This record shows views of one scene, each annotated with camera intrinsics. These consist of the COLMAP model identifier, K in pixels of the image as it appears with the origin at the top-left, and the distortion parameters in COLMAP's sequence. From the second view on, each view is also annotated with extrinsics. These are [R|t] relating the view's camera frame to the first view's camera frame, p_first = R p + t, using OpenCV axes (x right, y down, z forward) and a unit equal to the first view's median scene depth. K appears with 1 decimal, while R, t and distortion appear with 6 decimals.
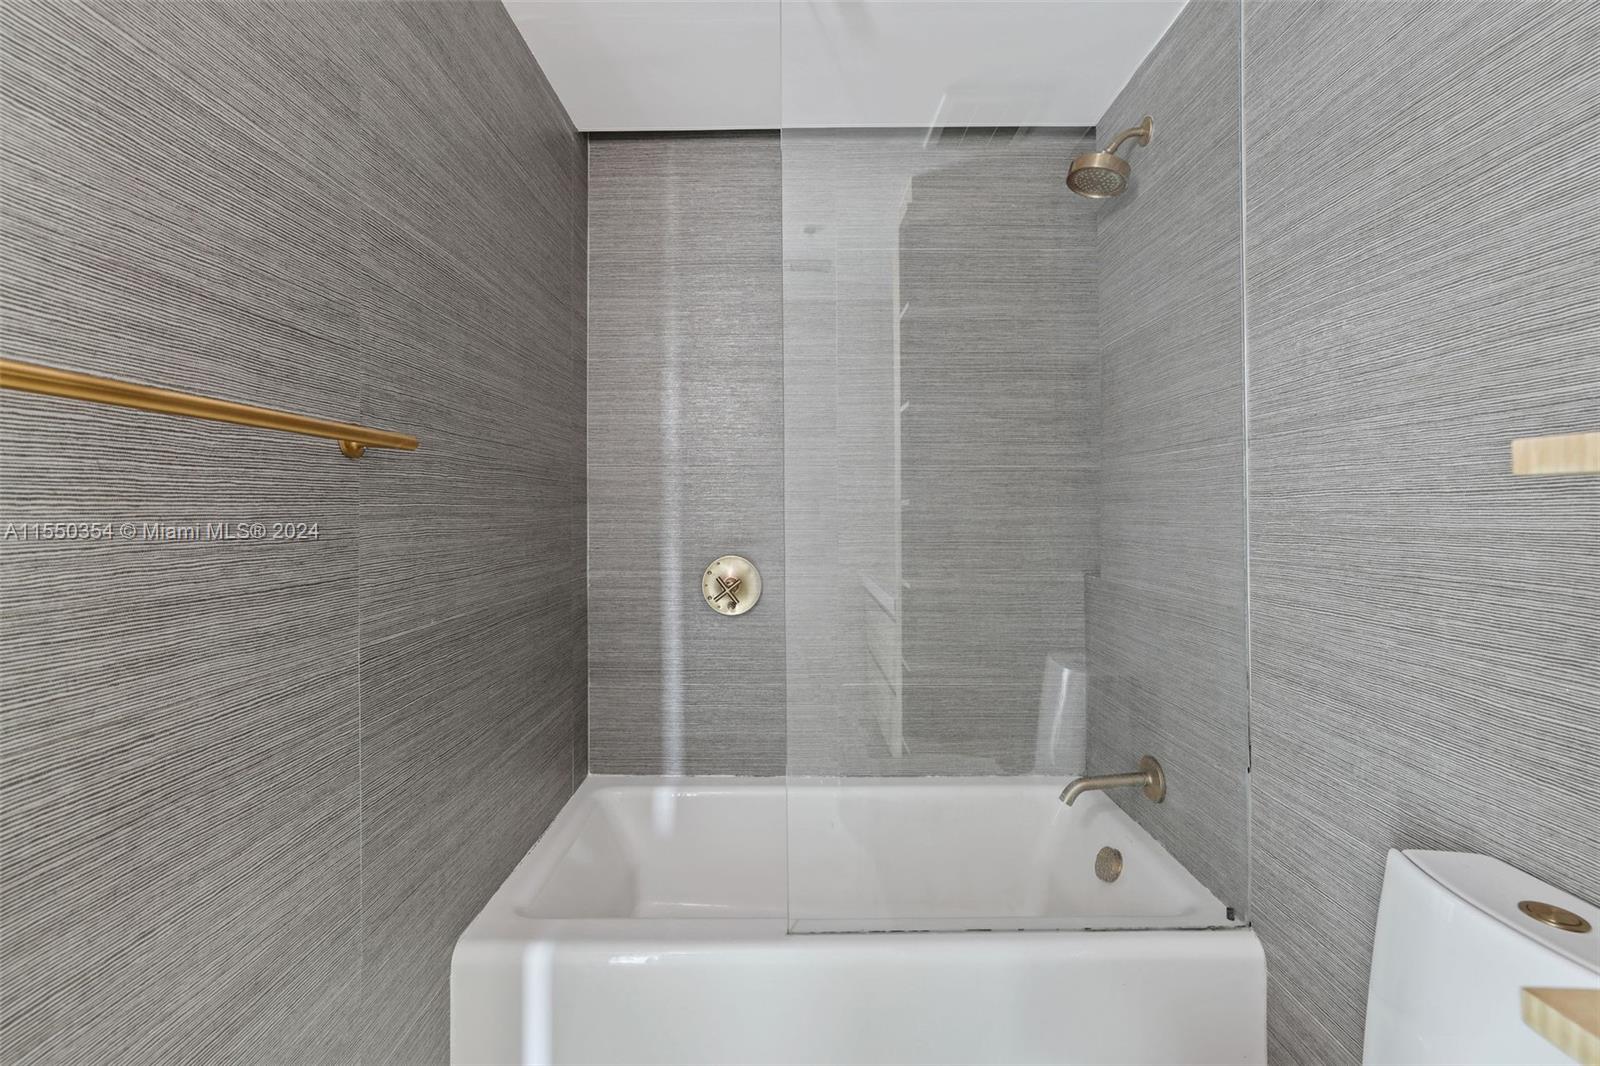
lens RADIAL K [[685.5, 0, 799.5], [0, 685.5, 503.4], [0, 0, 1]] dist [-0.016978, 0.001987]
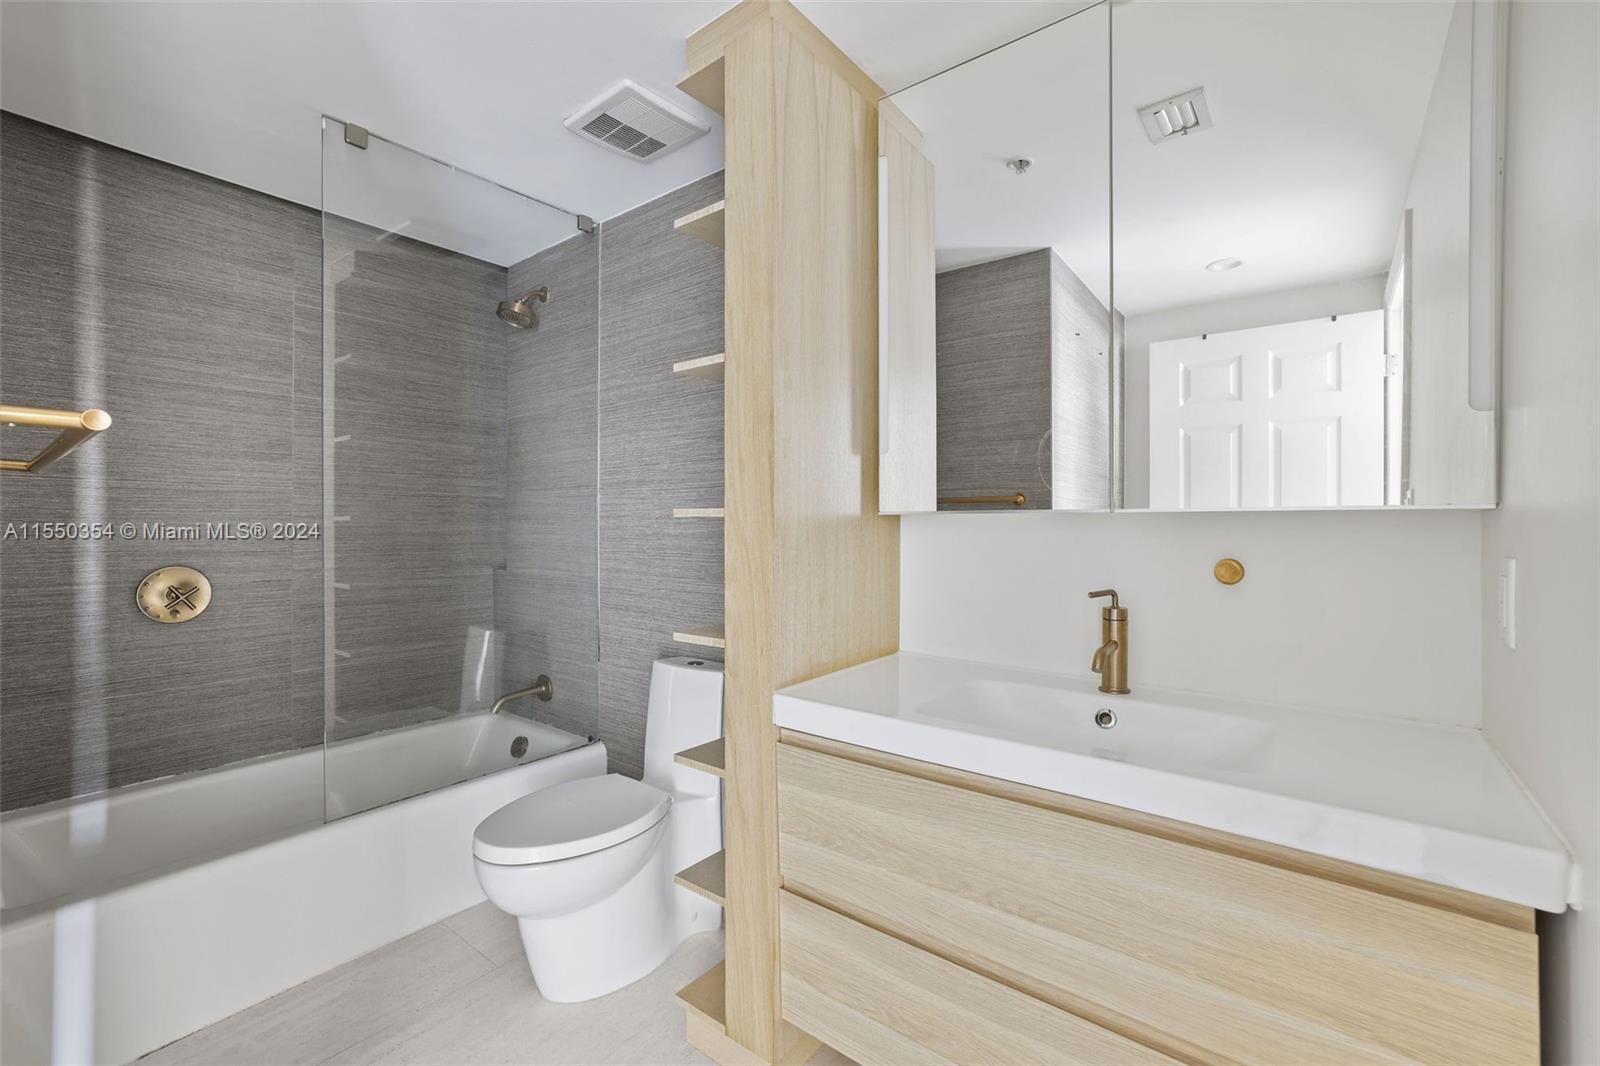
lens RADIAL K [[685.5, 0, 799.5], [0, 685.5, 529.0], [0, 0, 1]] dist [-0.016978, 0.001987]
pose [[0.614326, 0.000014, 0.789052, -0.381958], [-0.010792, 0.999907, 0.008384, -0.001947], [-0.788978, -0.013666, 0.614269, -0.469092]]
